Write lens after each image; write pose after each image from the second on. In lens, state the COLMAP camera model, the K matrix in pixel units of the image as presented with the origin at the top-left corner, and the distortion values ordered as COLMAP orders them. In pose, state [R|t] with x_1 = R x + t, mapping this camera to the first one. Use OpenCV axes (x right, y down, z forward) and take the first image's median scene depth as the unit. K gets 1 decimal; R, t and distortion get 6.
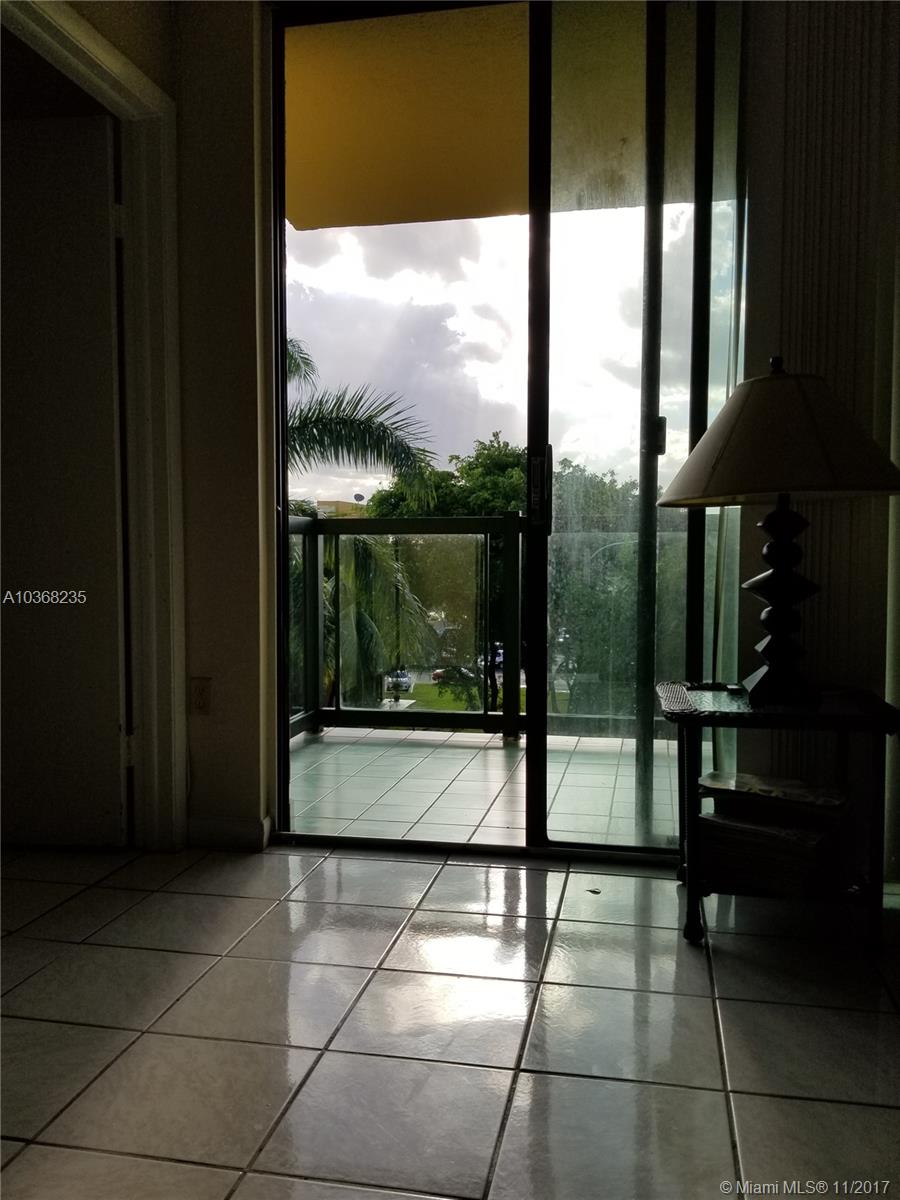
lens RADIAL K [[1011.6, 0, 450.0], [0, 1011.6, 600.0], [0, 0, 1]] dist [0.096654, -0.206374]
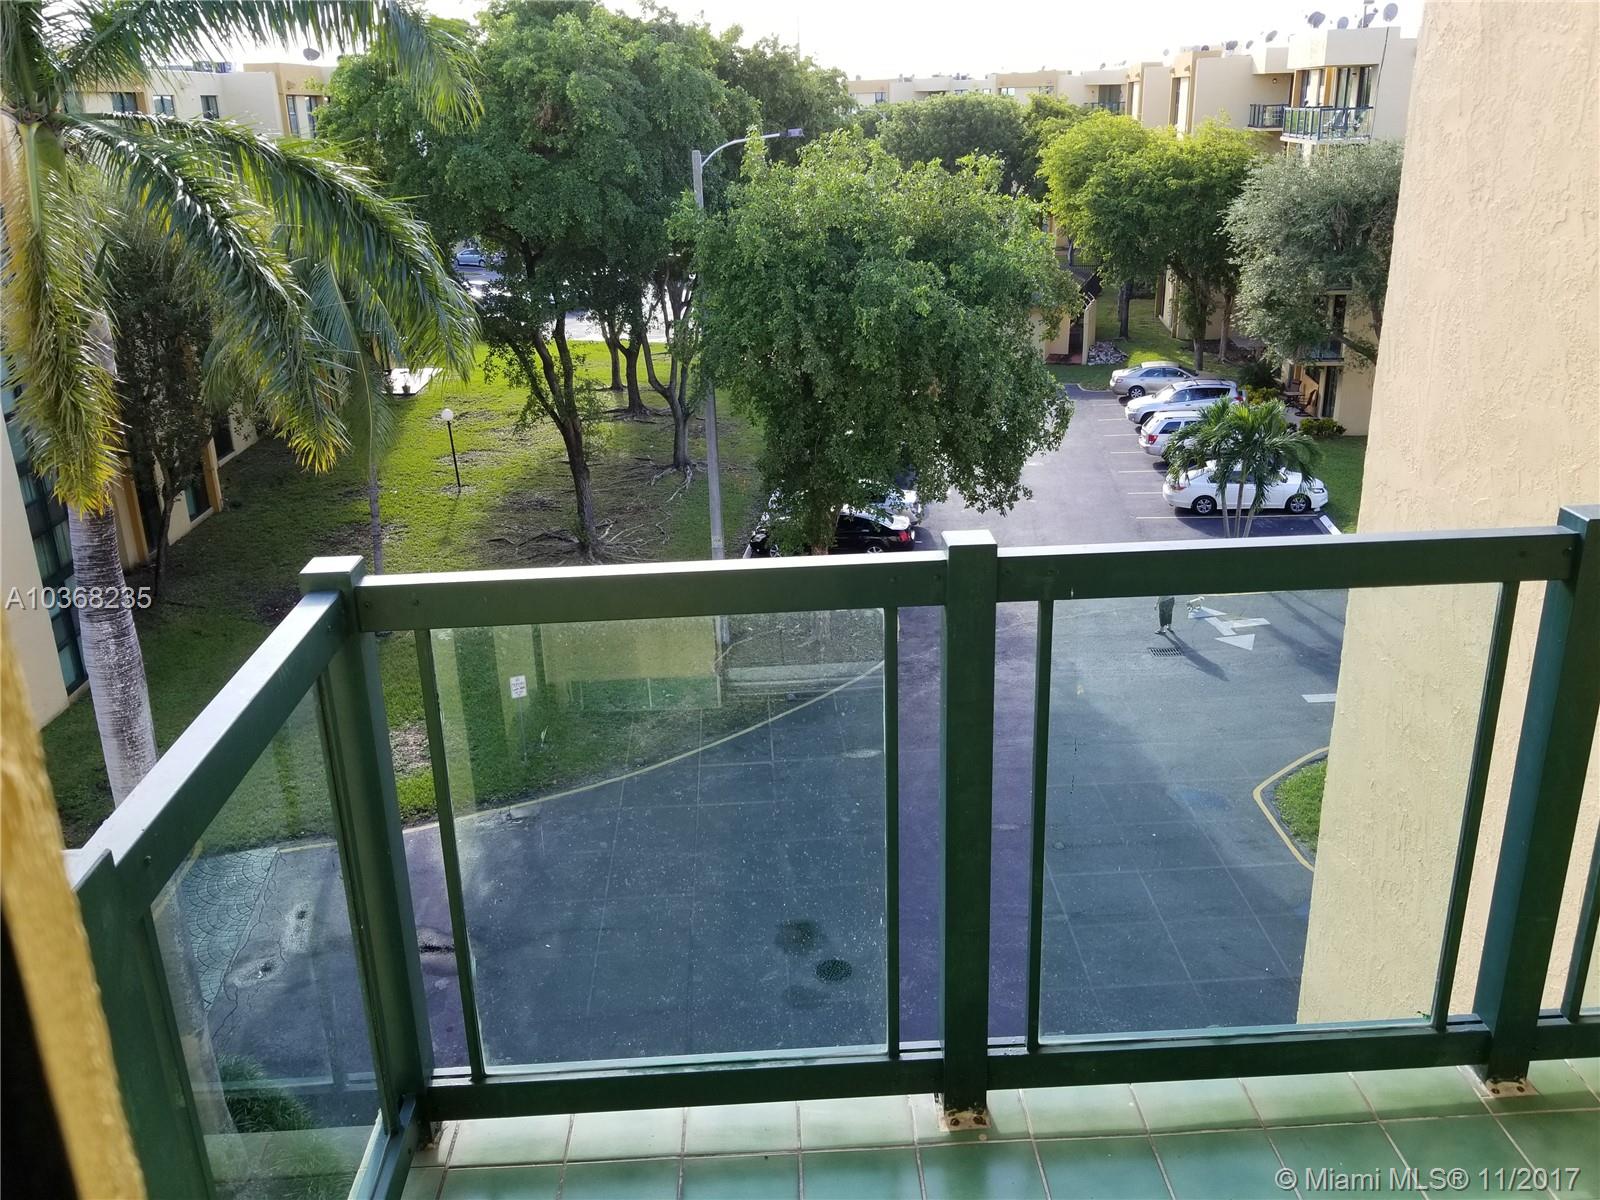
lens RADIAL K [[1353.6, 0, 800.0], [0, 1353.6, 600.0], [0, 0, 1]] dist [0.088348, -0.150708]
pose [[0.972744, -0.106519, 0.205969, -0.010011], [0.042959, 0.955654, 0.291341, -0.022790], [-0.227868, -0.274552, 0.934183, 0.068860]]
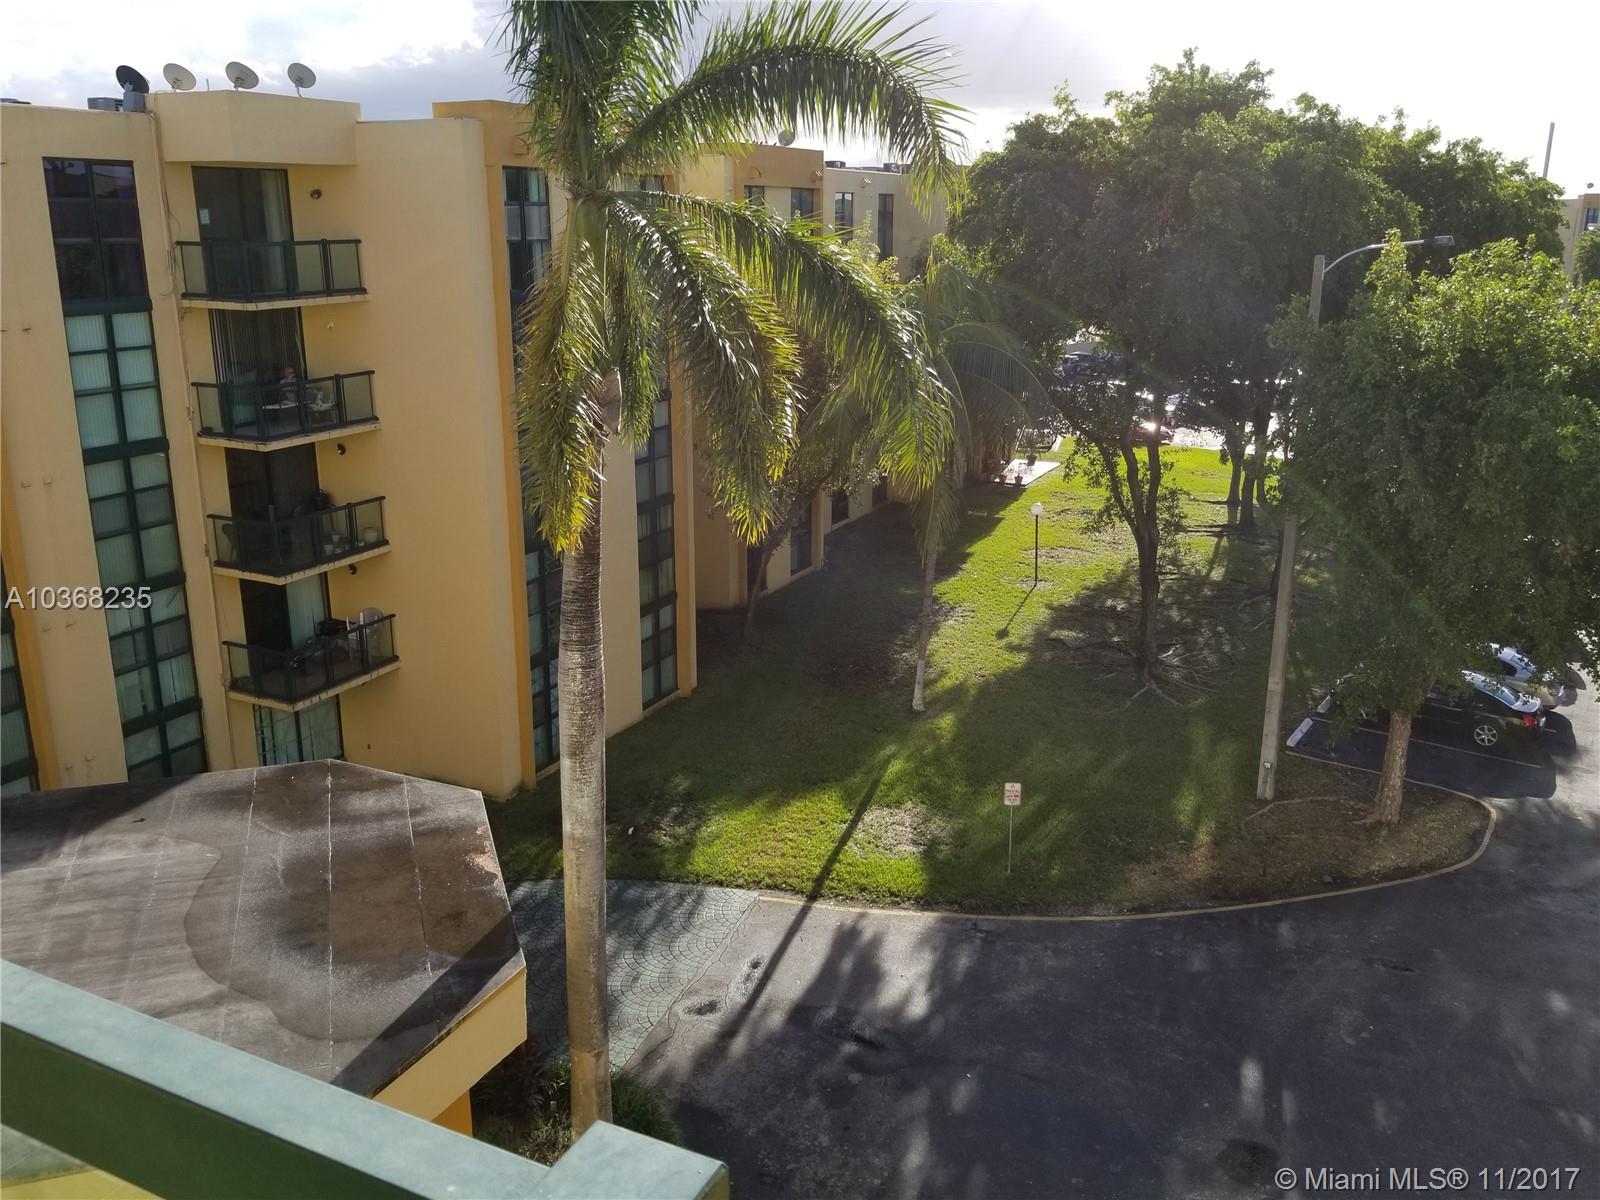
lens RADIAL K [[1348.7, 0, 734.2], [0, 1348.7, 598.4], [0, 0, 1]] dist [0.096654, -0.206374]
pose [[0.958356, 0.071697, -0.276428, 0.035216], [-0.010801, 0.976378, 0.215798, -0.019286], [0.285370, -0.203826, 0.936493, 0.098736]]
